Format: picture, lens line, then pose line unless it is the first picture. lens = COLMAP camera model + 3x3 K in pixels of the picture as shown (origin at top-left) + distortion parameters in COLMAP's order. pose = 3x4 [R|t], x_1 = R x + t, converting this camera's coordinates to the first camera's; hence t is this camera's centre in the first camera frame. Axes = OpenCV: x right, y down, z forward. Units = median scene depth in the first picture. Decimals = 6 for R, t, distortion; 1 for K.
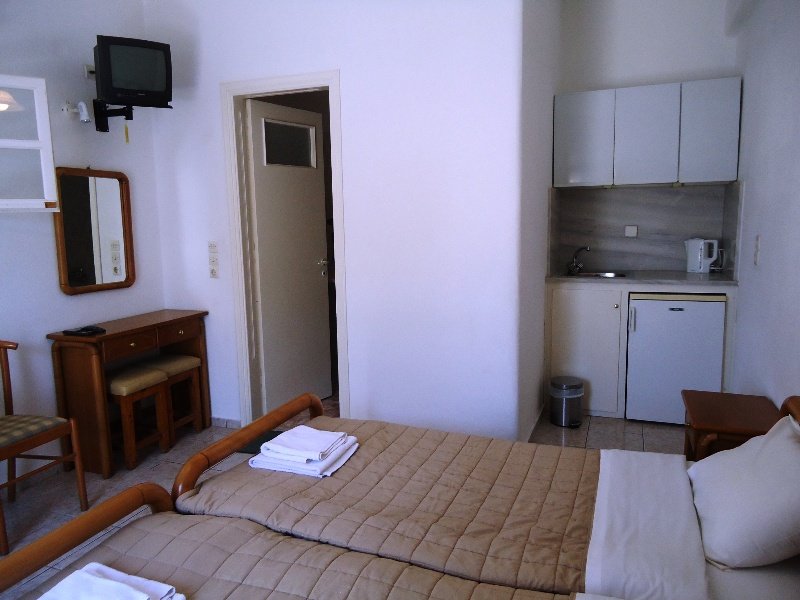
lens RADIAL K [[581.4, 0, 401.9], [0, 581.4, 295.6], [0, 0, 1]] dist [-0.002895, -0.001911]
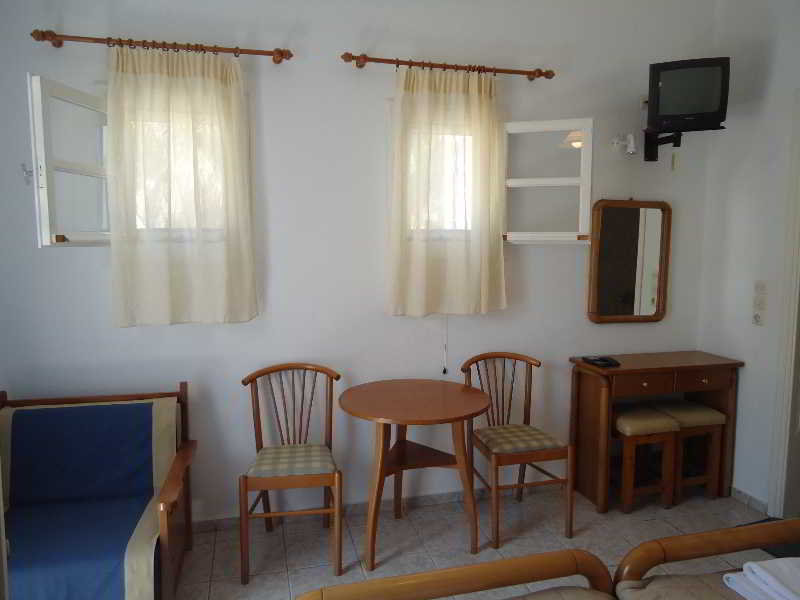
lens RADIAL K [[581.4, 0, 401.9], [0, 581.4, 295.6], [0, 0, 1]] dist [-0.002895, -0.001911]
pose [[0.587486, 0.102125, -0.802764, 0.048441], [-0.126182, 0.991432, 0.033783, -0.041503], [0.799336, 0.081448, 0.595338, 0.110338]]
